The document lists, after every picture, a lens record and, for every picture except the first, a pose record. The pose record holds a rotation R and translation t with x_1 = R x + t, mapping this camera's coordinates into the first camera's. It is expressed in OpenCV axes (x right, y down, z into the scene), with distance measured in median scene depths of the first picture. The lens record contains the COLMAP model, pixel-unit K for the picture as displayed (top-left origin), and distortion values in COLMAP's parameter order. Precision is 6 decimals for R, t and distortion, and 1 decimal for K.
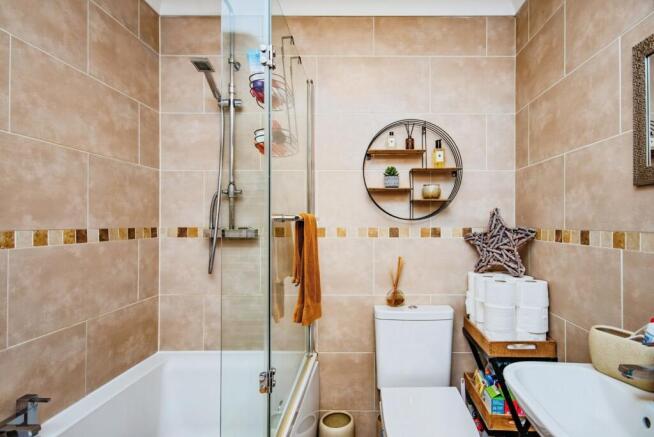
lens RADIAL K [[349.9, 0, 353.7], [0, 349.9, 220.8], [0, 0, 1]] dist [0.015867, -0.000532]
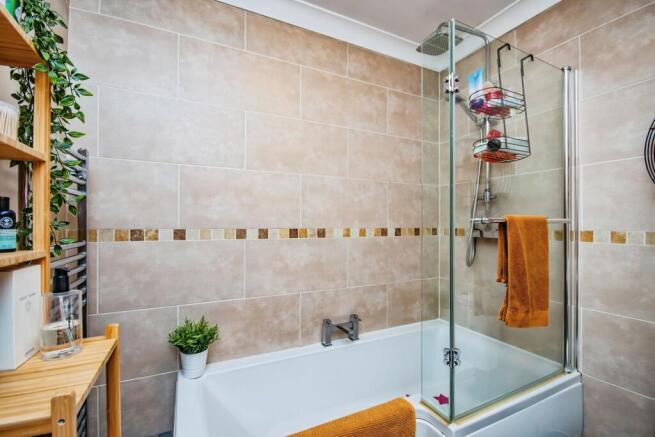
lens RADIAL K [[293.7, 0, 334.9], [0, 293.7, 226.4], [0, 0, 1]] dist [0.000957, -0.001138]
pose [[0.457067, 0.008356, -0.889393, 0.337909], [0.000509, 0.999953, 0.009656, 0.001860], [0.889432, -0.004866, 0.457042, 0.145650]]
